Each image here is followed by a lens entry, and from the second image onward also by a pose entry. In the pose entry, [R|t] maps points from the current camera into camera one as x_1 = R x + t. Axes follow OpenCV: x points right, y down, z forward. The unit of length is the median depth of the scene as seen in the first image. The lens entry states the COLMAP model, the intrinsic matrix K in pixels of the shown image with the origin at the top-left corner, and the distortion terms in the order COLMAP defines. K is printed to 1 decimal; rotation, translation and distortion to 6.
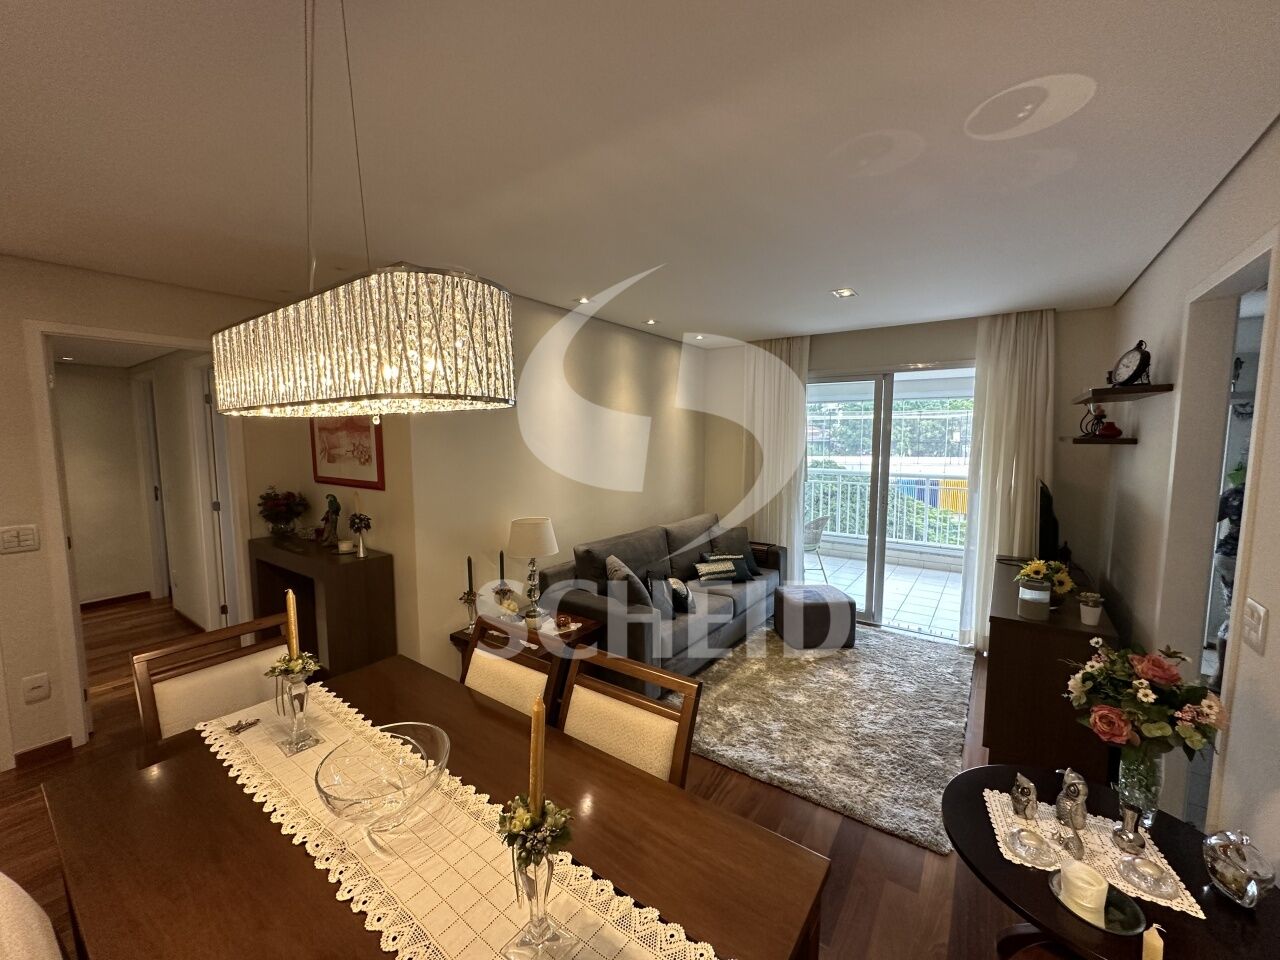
lens RADIAL K [[512.5, 0, 639.5], [0, 512.5, 481.3], [0, 0, 1]] dist [0.000876, -0.000217]
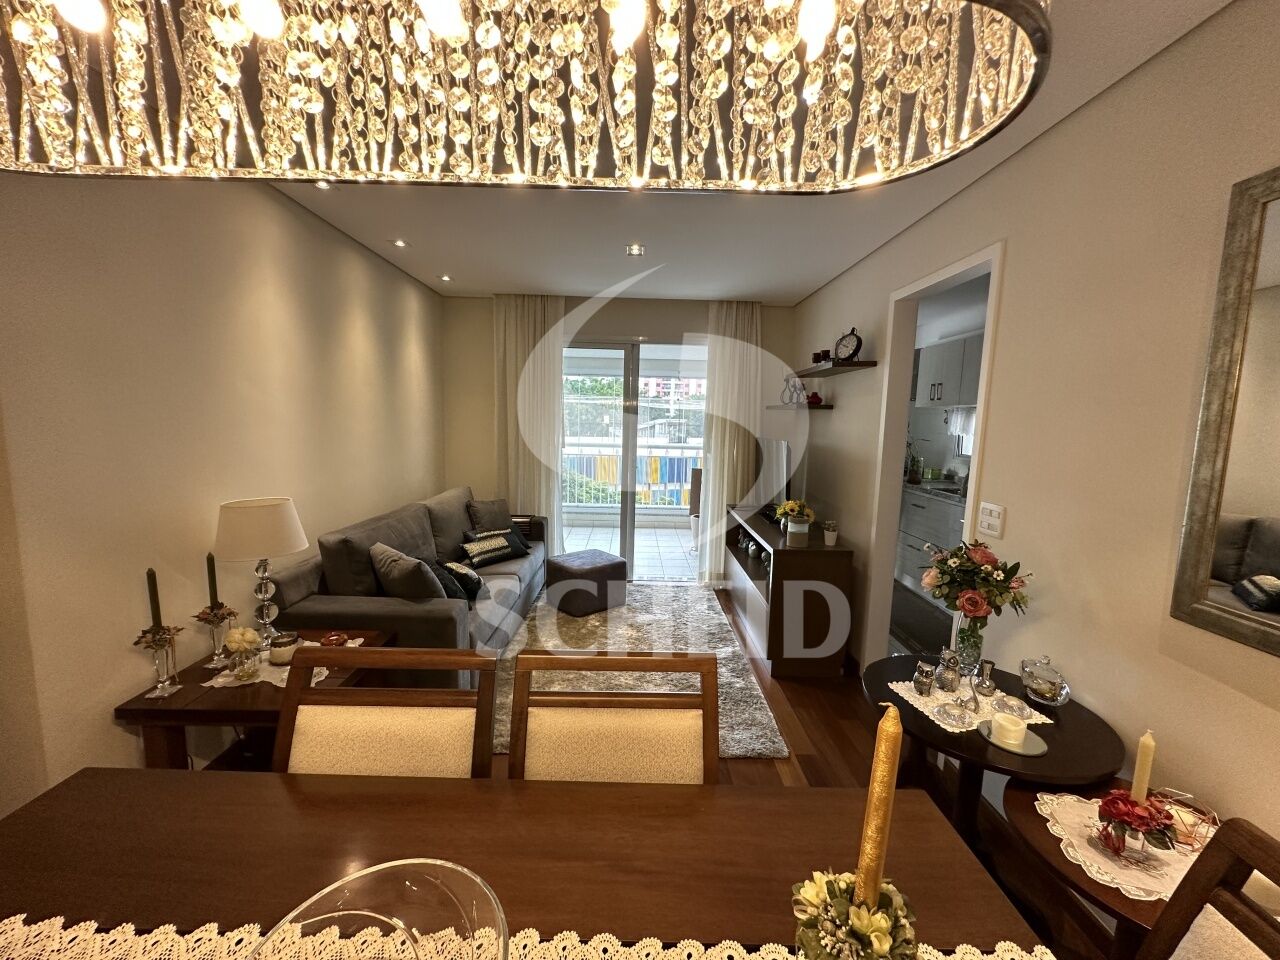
lens RADIAL K [[512.5, 0, 640.0], [0, 512.5, 483.8], [0, 0, 1]] dist [0.000876, -0.000217]
pose [[0.808781, -0.053631, 0.585660, -0.163410], [0.028834, 0.998252, 0.051594, 0.027181], [-0.587403, -0.024841, 0.808913, 0.151184]]
